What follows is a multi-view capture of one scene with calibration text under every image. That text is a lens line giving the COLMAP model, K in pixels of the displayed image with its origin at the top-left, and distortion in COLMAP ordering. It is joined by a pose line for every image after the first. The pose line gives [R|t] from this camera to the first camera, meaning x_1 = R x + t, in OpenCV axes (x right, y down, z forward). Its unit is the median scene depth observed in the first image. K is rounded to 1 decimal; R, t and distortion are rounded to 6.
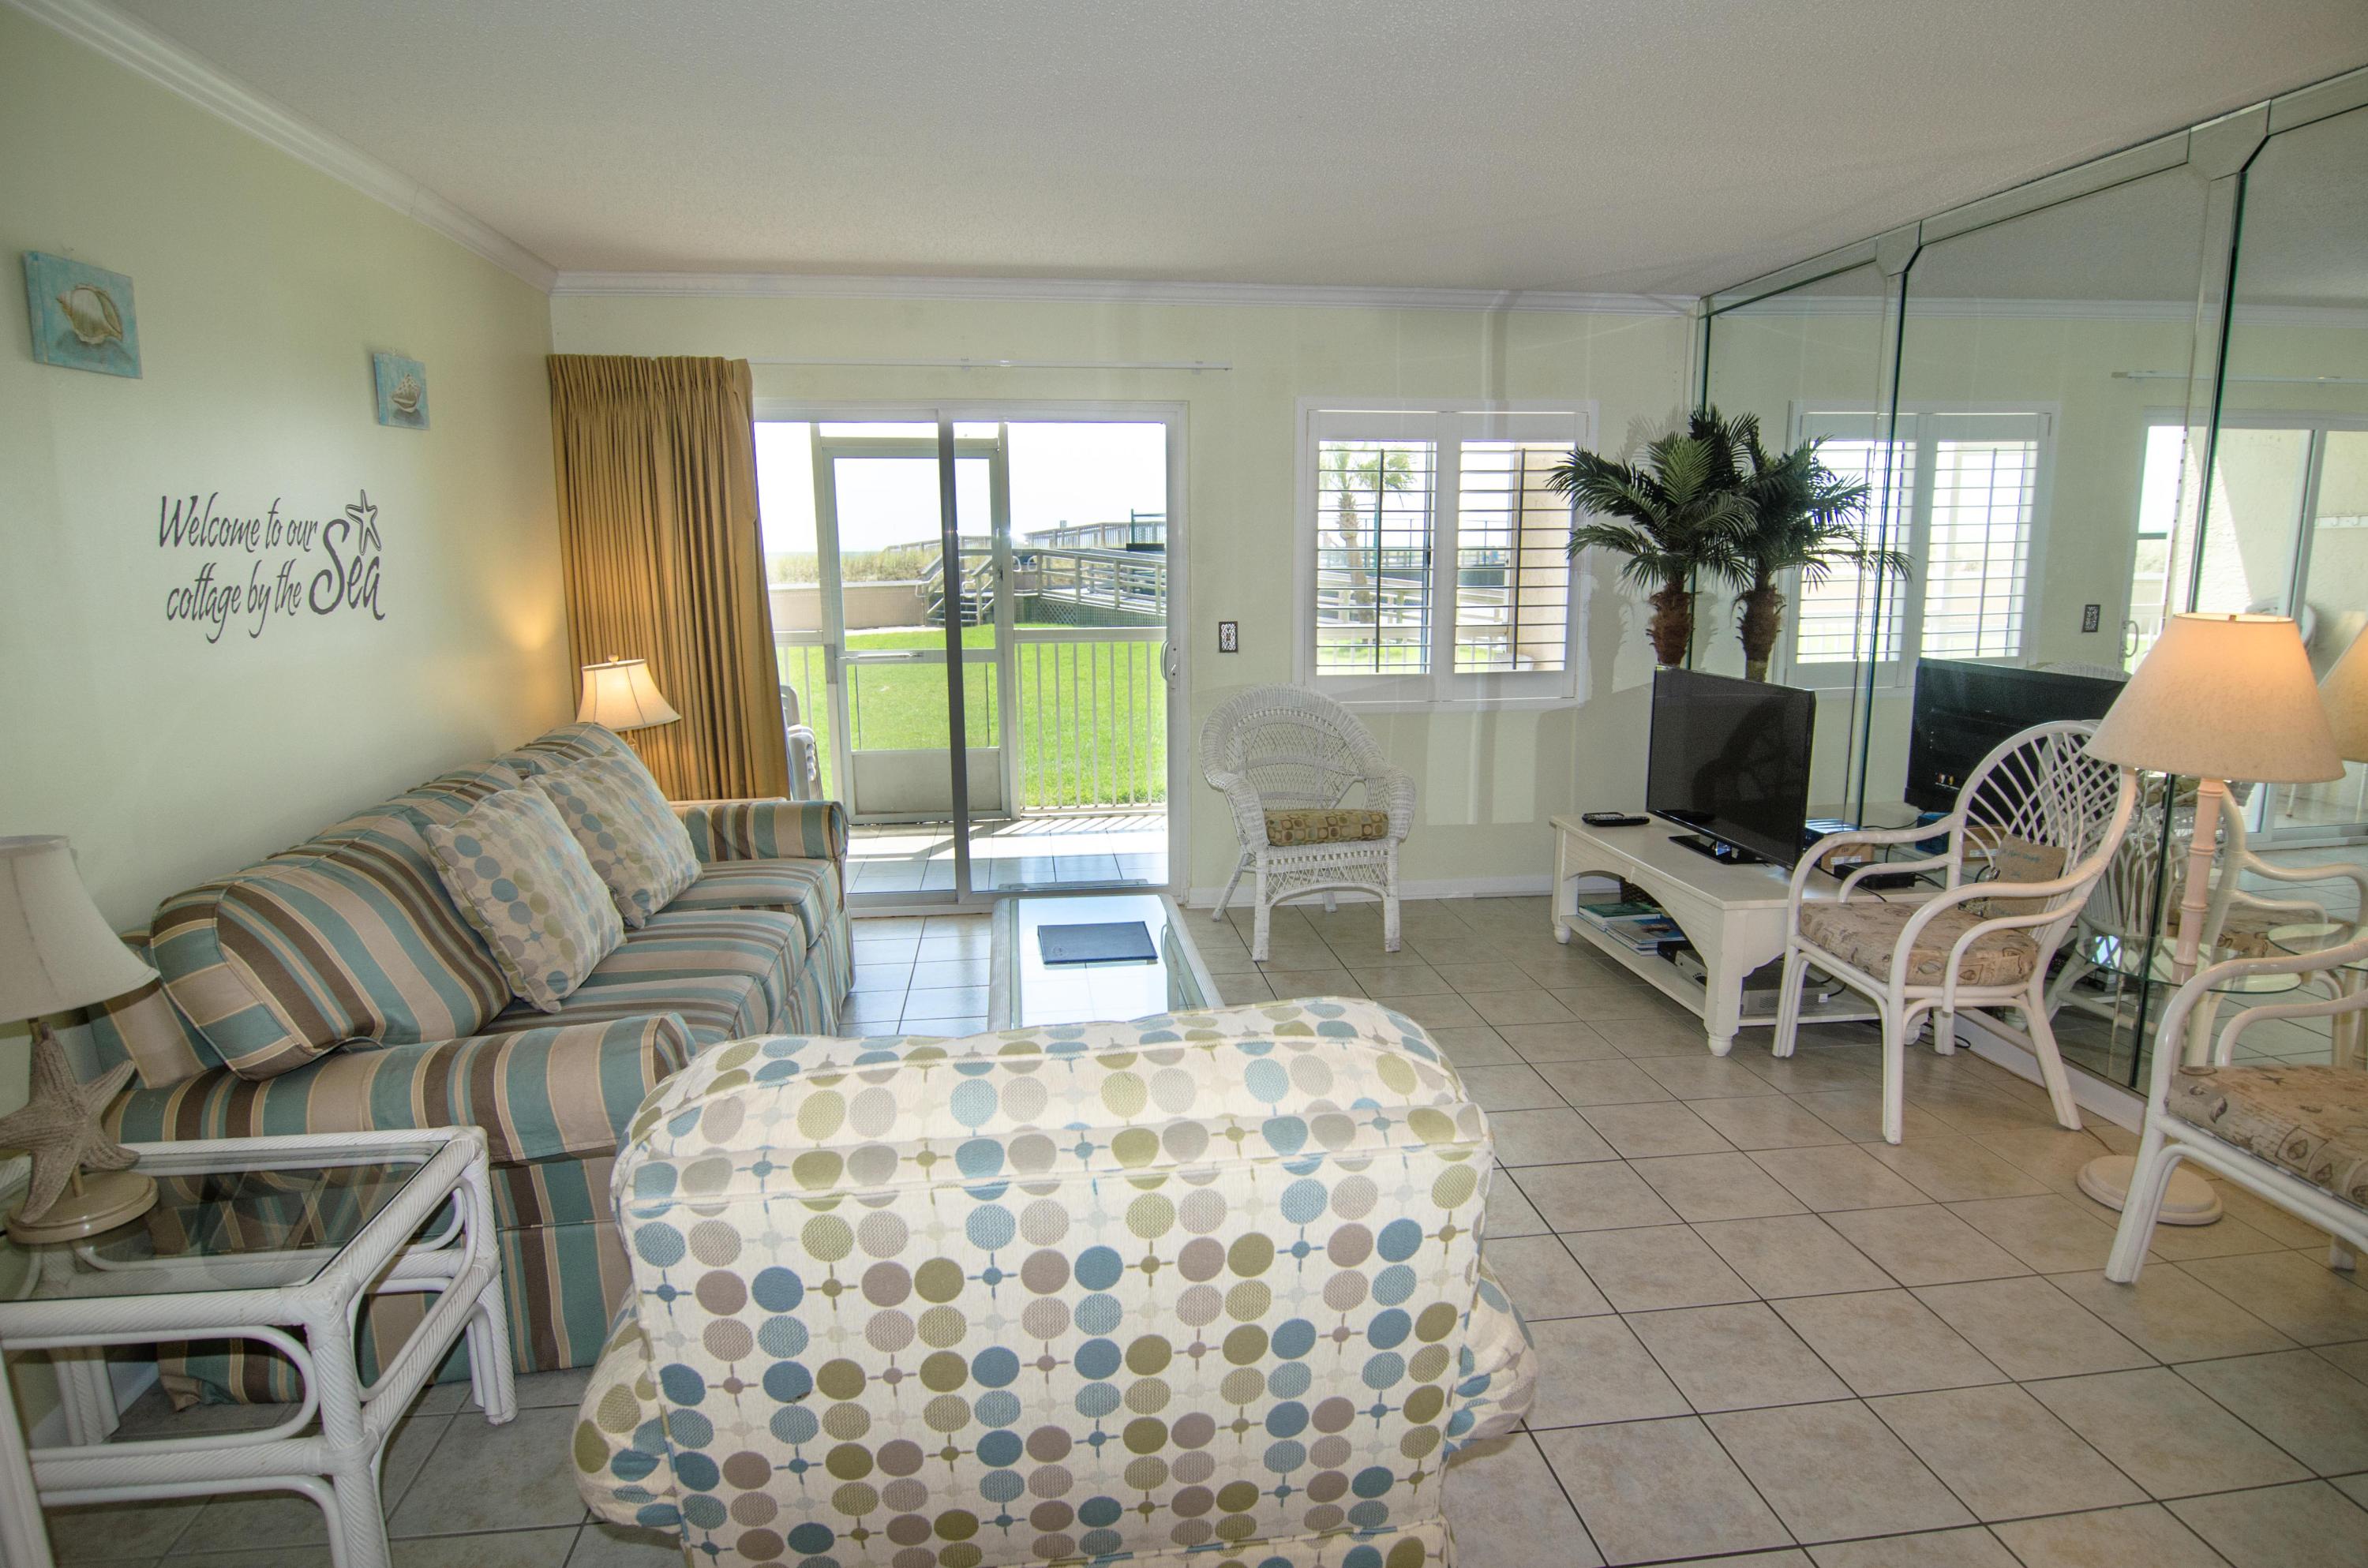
lens RADIAL K [[1256.4, 0, 1176.4], [0, 1256.4, 787.4], [0, 0, 1]] dist [-0.006521, -0.008996]
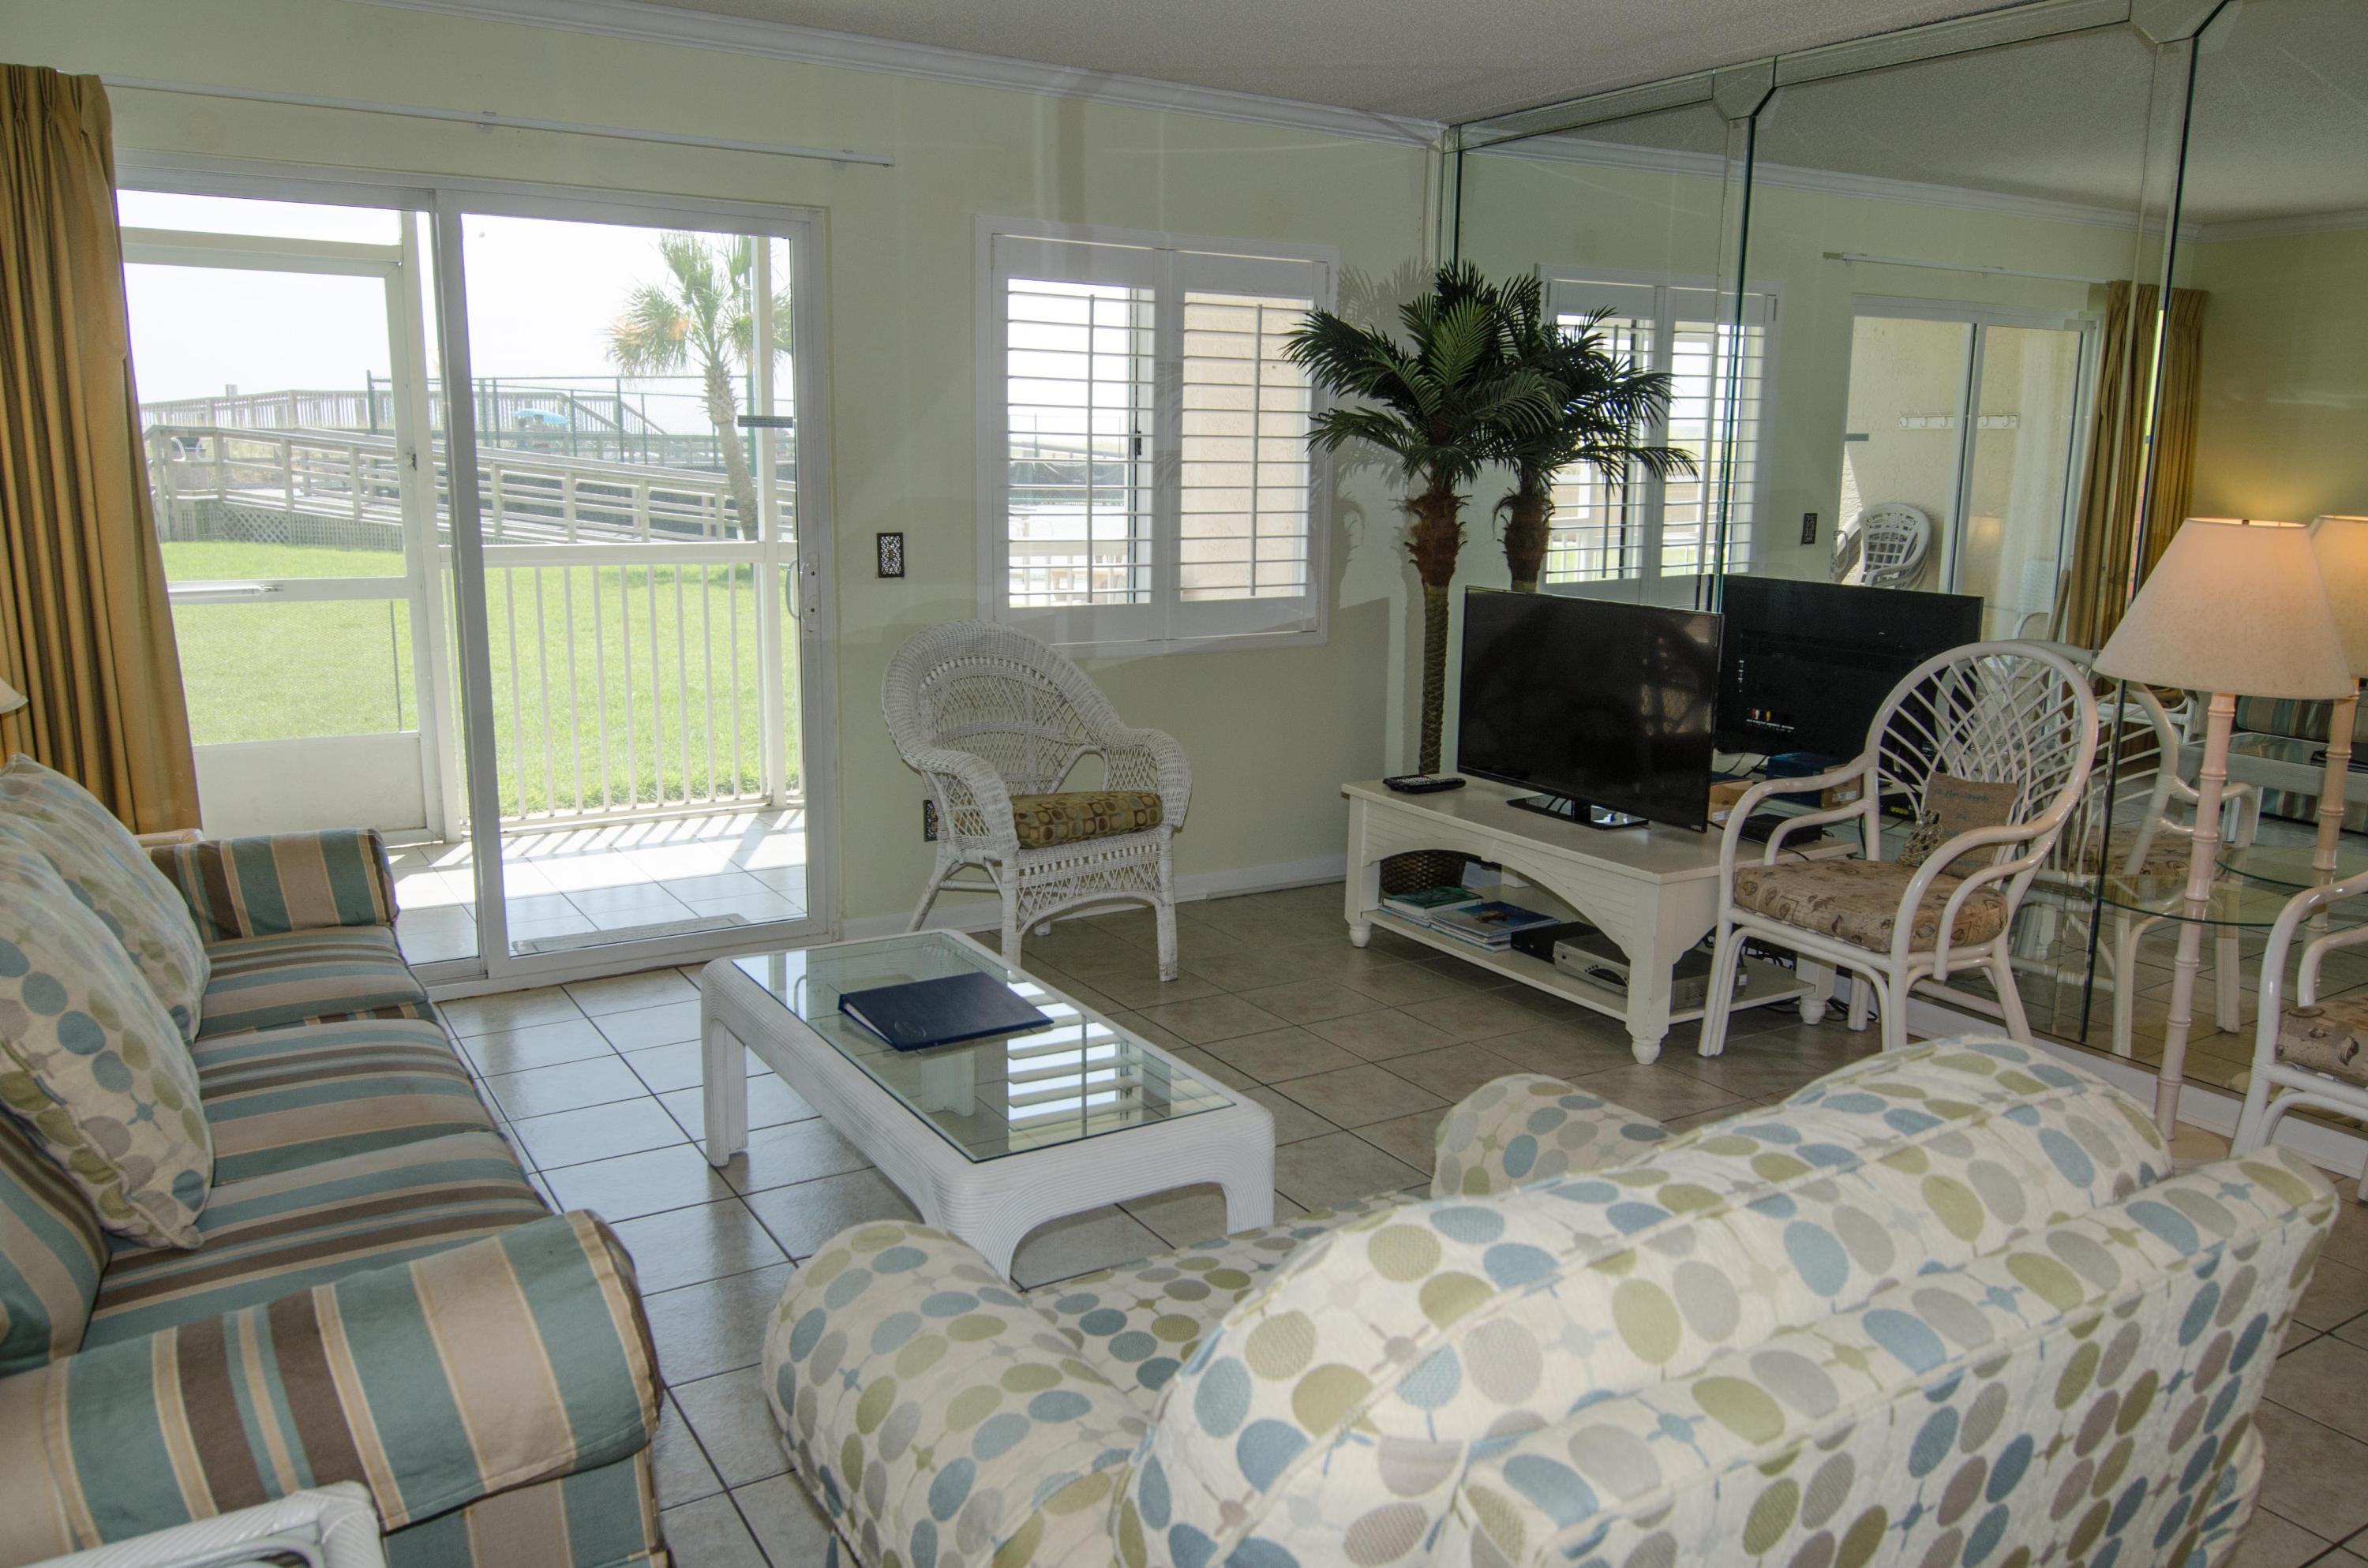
lens RADIAL K [[1687.0, 0, 1173.8], [0, 1687.0, 781.4], [0, 0, 1]] dist [0.000226, -0.010272]
pose [[0.915415, -0.058085, 0.398298, -0.225104], [0.053434, 0.998312, 0.022777, -0.008673], [-0.398948, 0.000432, 0.916973, 0.096087]]
